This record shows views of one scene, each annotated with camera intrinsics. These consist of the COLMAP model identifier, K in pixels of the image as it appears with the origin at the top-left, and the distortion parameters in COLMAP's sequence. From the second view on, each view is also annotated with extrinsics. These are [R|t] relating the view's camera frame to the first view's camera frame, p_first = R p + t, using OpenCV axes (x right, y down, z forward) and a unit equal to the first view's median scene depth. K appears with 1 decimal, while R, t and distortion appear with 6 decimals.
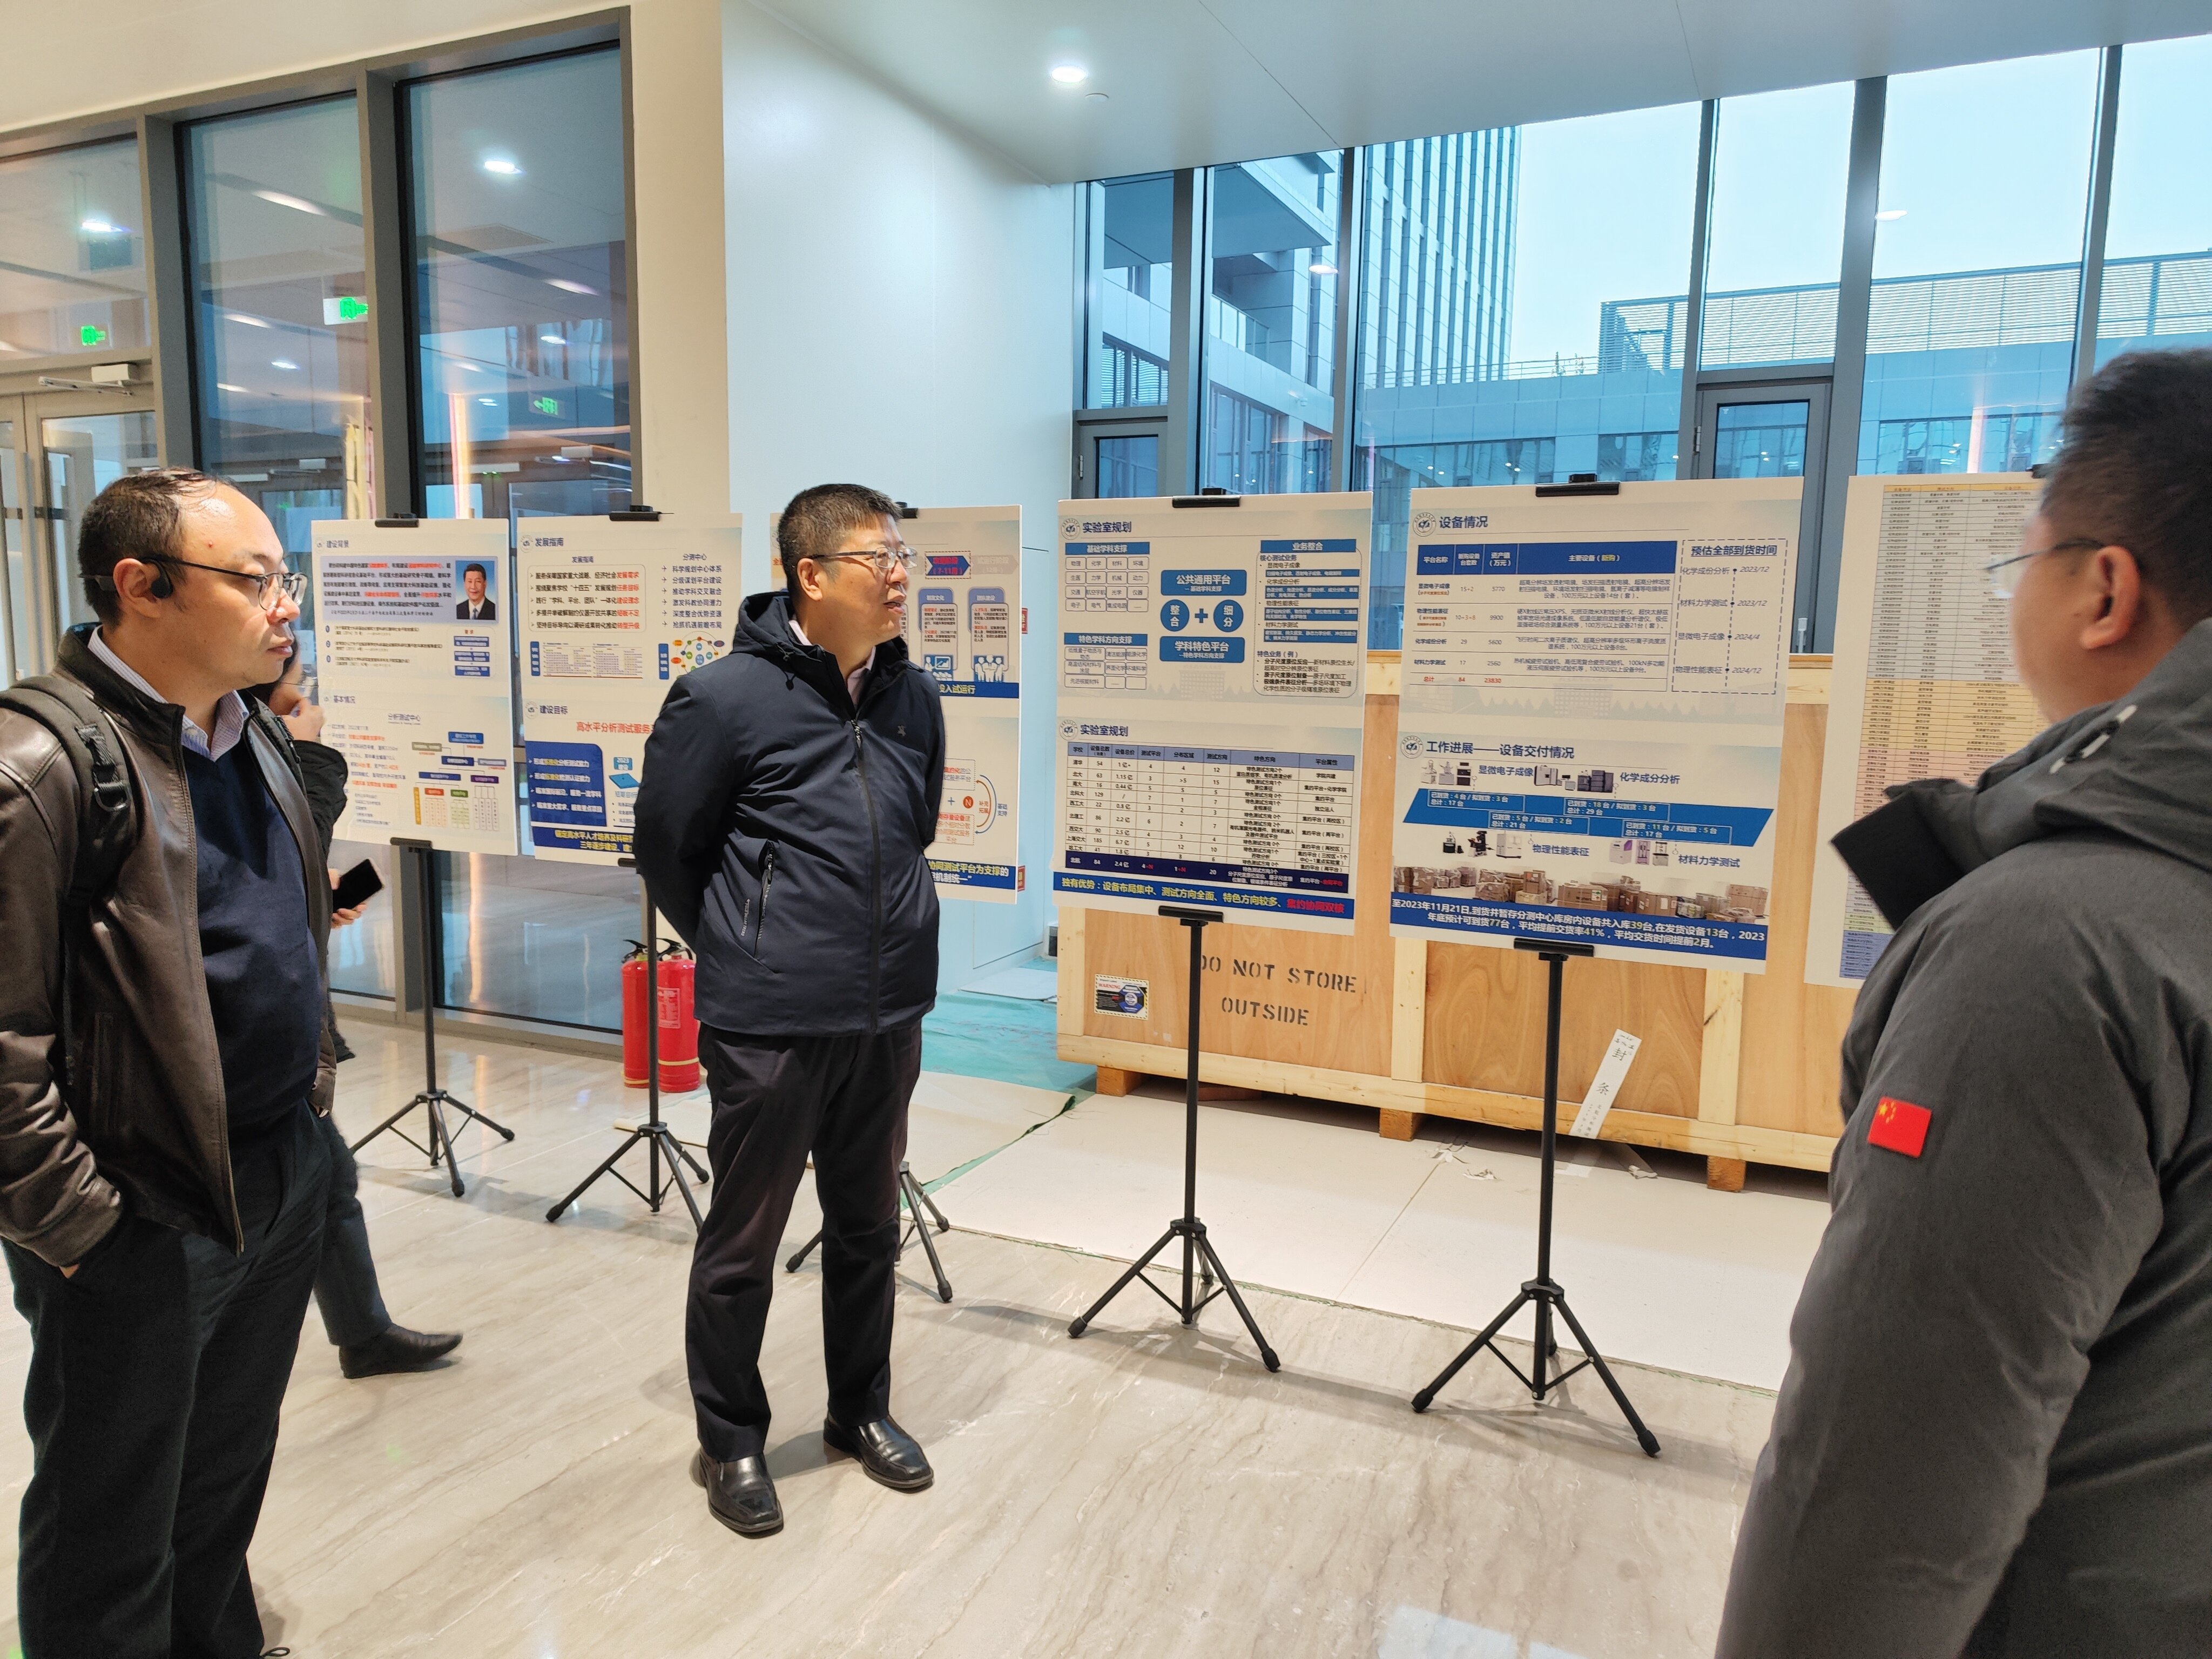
lens RADIAL K [[1528.2, 0, 1088.8], [0, 1528.2, 827.2], [0, 0, 1]] dist [0.058937, -0.055670]
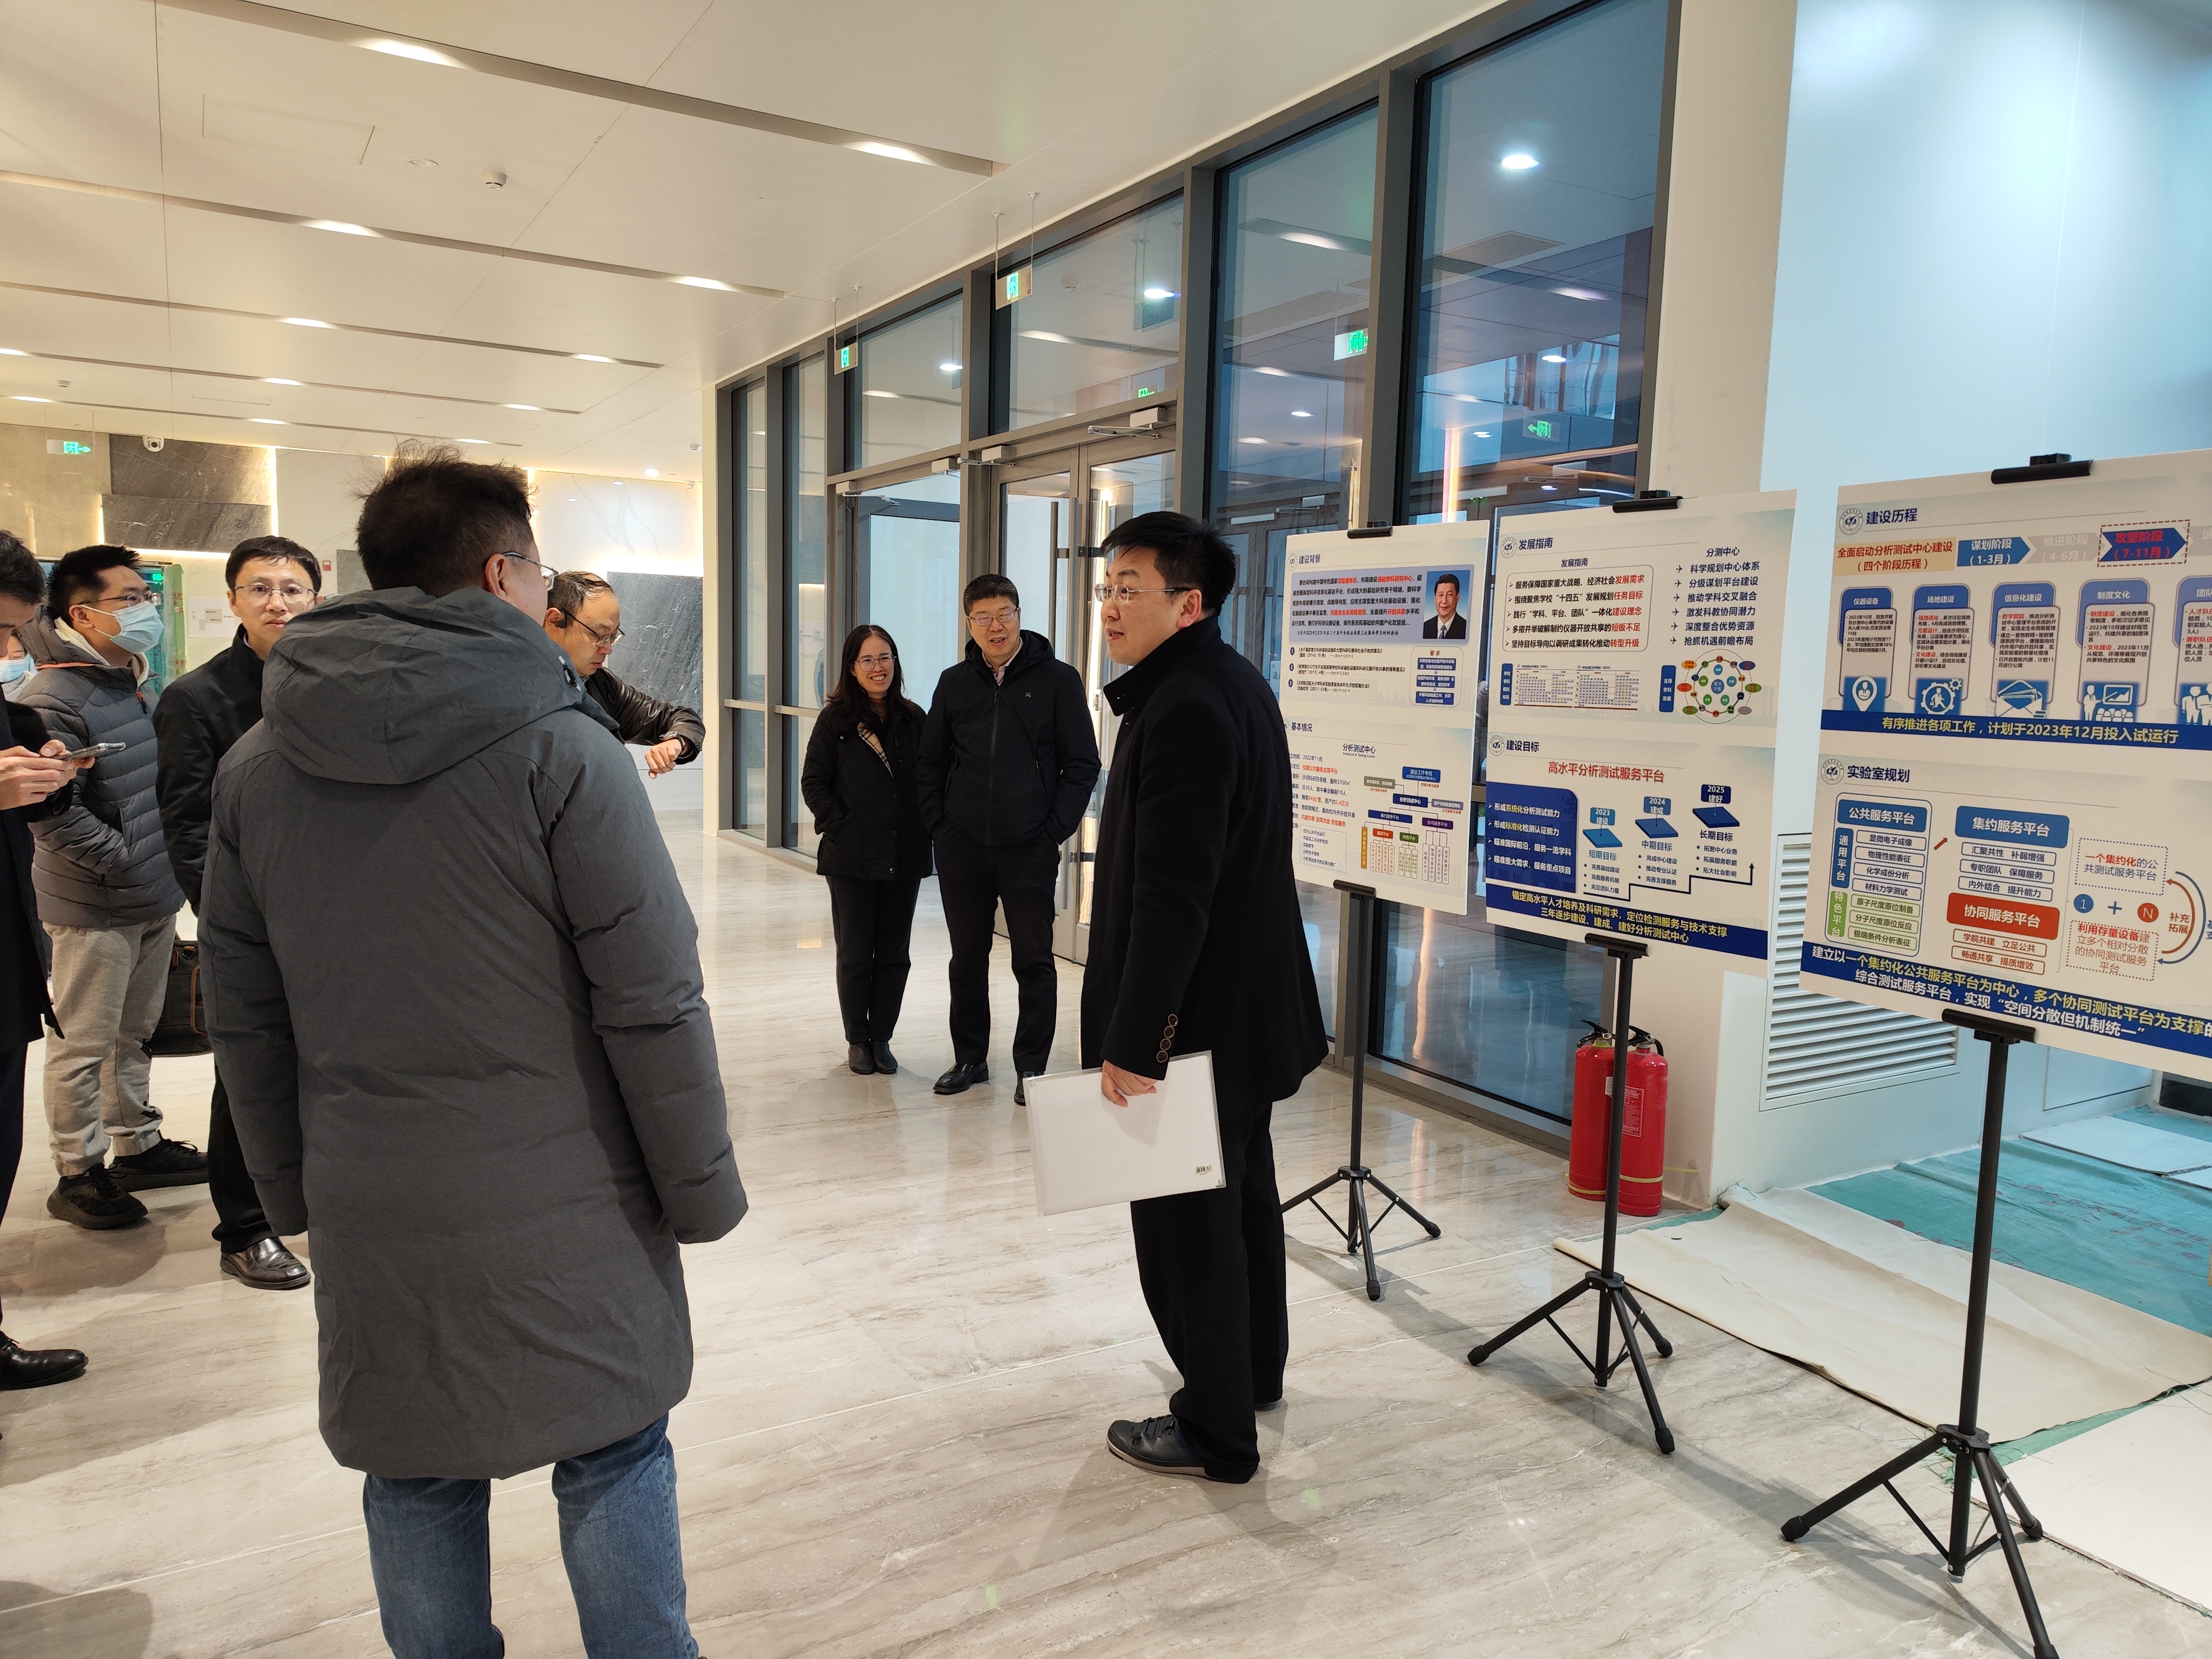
lens RADIAL K [[1528.2, 0, 1088.8], [0, 1528.2, 827.2], [0, 0, 1]] dist [0.058937, -0.055670]
pose [[0.821241, 0.067553, -0.566568, -0.066170], [-0.081013, 0.996712, 0.001411, -0.014428], [0.564801, 0.044741, 0.824013, 0.182628]]
